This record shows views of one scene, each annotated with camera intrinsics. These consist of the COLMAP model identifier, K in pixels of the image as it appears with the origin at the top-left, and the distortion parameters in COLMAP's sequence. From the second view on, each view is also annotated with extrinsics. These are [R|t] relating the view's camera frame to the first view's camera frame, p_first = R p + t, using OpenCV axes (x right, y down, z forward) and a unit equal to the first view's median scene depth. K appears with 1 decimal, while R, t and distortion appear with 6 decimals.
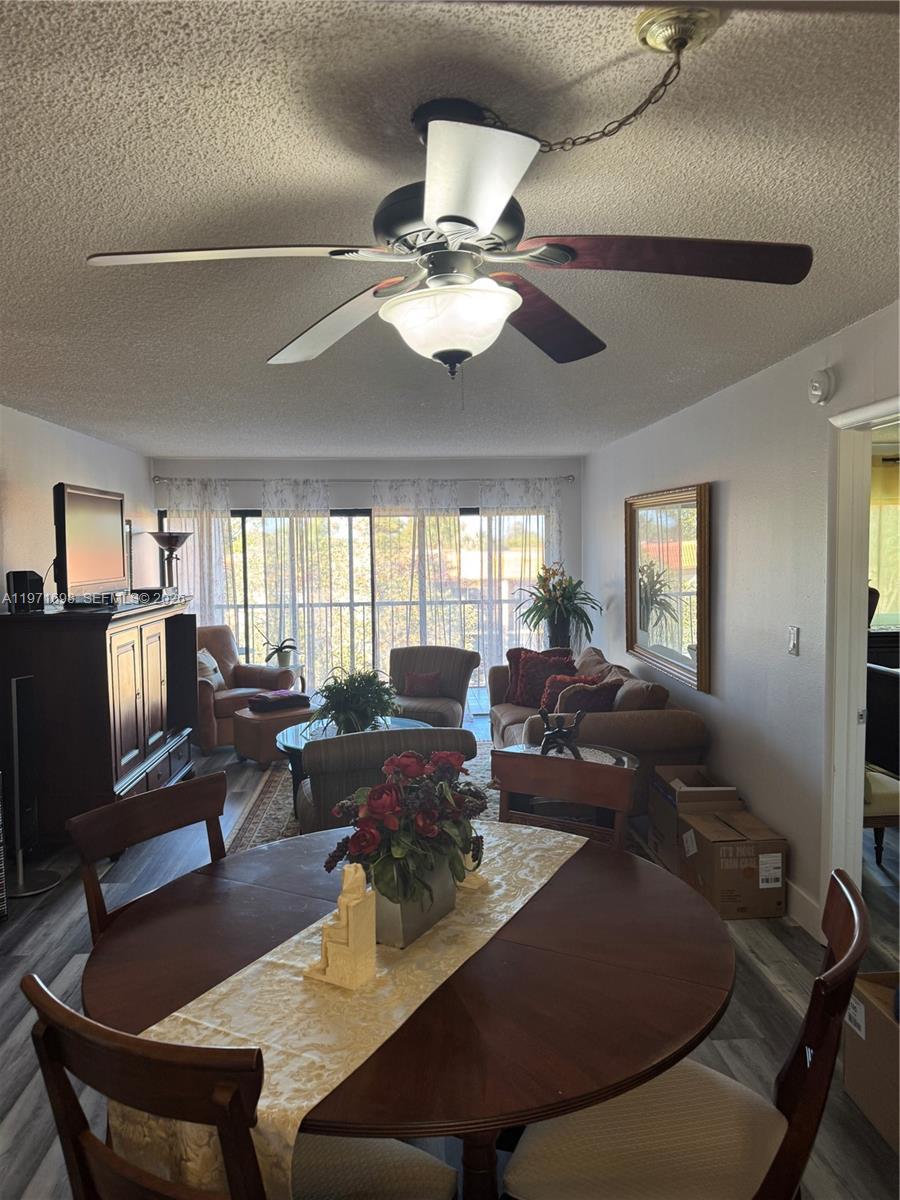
lens RADIAL K [[841.2, 0, 431.6], [0, 841.2, 603.5], [0, 0, 1]] dist [0.135353, -0.219047]
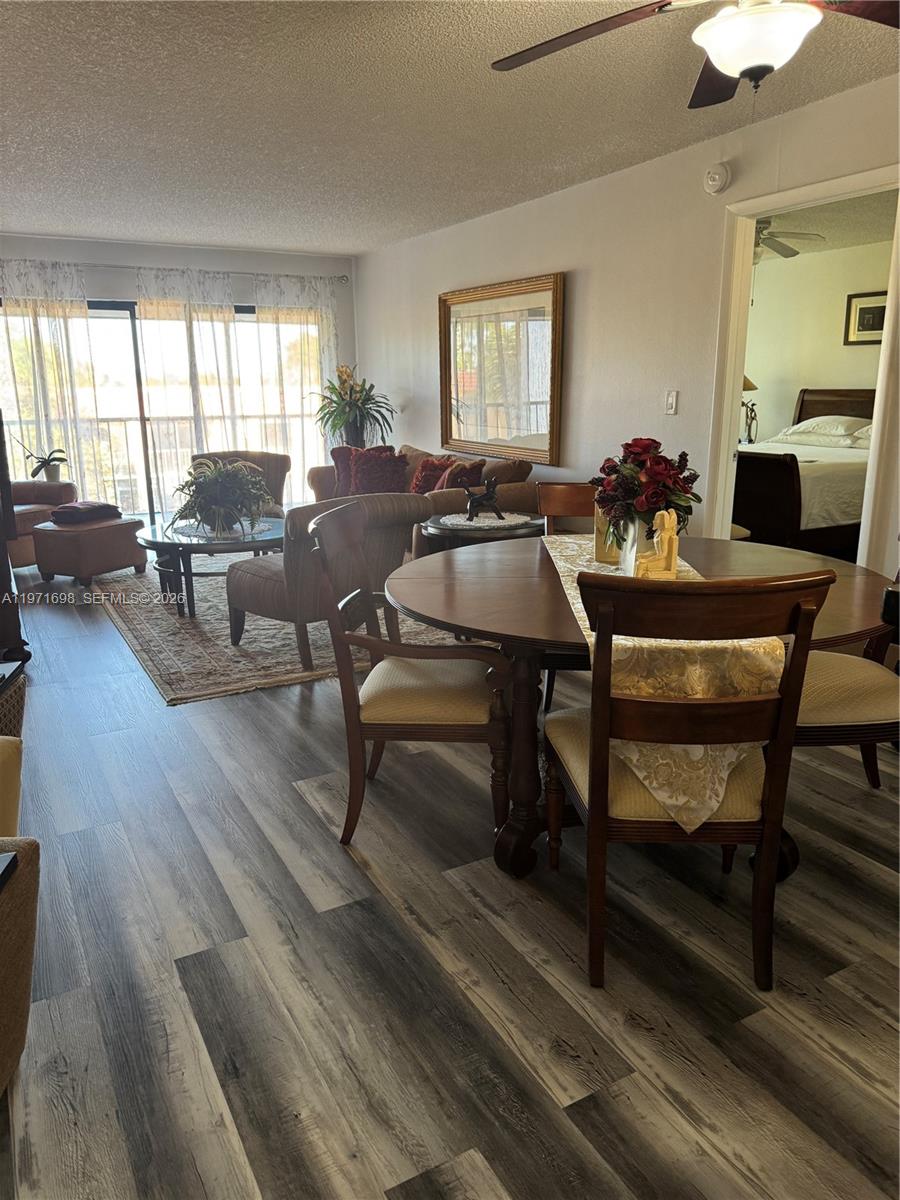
lens RADIAL K [[841.2, 0, 431.6], [0, 841.2, 603.5], [0, 0, 1]] dist [0.135353, -0.219047]
pose [[0.910361, -0.100653, 0.401387, -0.187997], [0.025314, 0.981697, 0.188760, 0.039870], [-0.413039, -0.161679, 0.896247, 0.002271]]
